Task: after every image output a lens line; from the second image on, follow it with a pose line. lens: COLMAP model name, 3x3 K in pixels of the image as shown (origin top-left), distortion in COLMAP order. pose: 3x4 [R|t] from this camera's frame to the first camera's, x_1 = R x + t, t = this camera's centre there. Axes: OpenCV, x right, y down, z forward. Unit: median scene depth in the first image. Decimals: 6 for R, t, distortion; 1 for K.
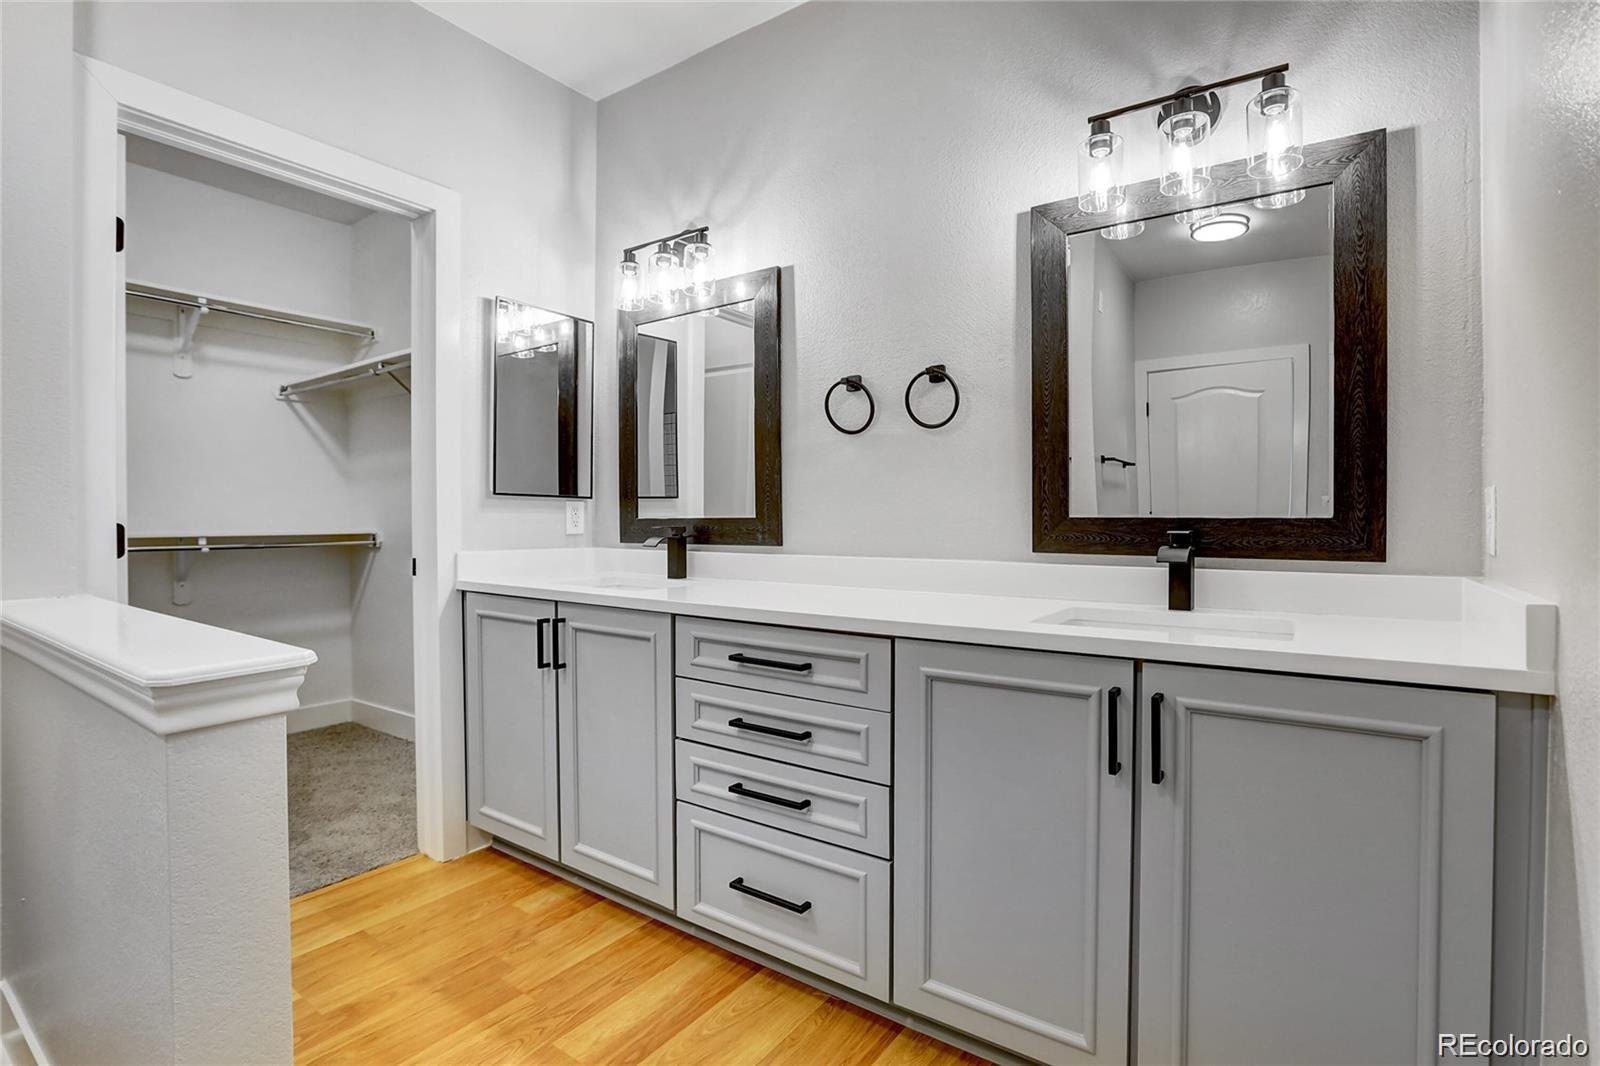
lens RADIAL K [[743.0, 0, 808.9], [0, 743.0, 534.3], [0, 0, 1]] dist [-0.021902, -0.000232]
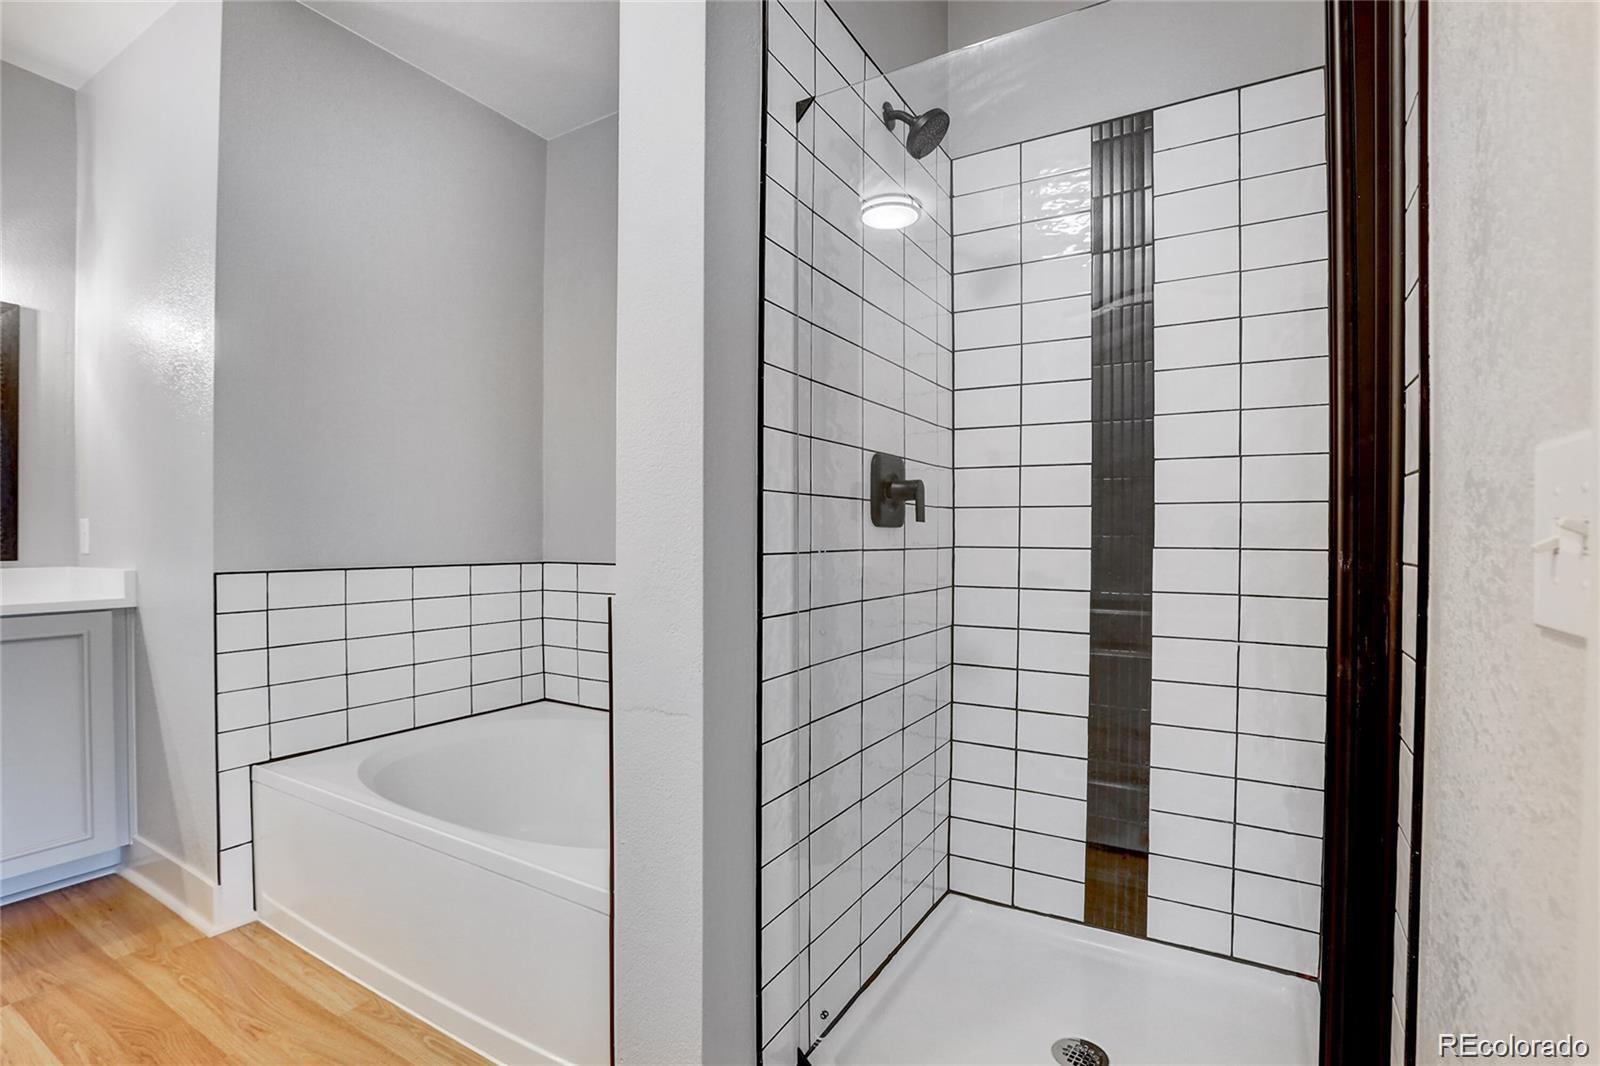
lens RADIAL K [[743.0, 0, 787.2], [0, 743.0, 542.2], [0, 0, 1]] dist [-0.021902, -0.000232]
pose [[-0.084091, 0.000623, 0.996458, -1.111964], [0.005158, 0.999987, -0.000190, 0.006512], [-0.996445, 0.005124, -0.084093, -0.684271]]
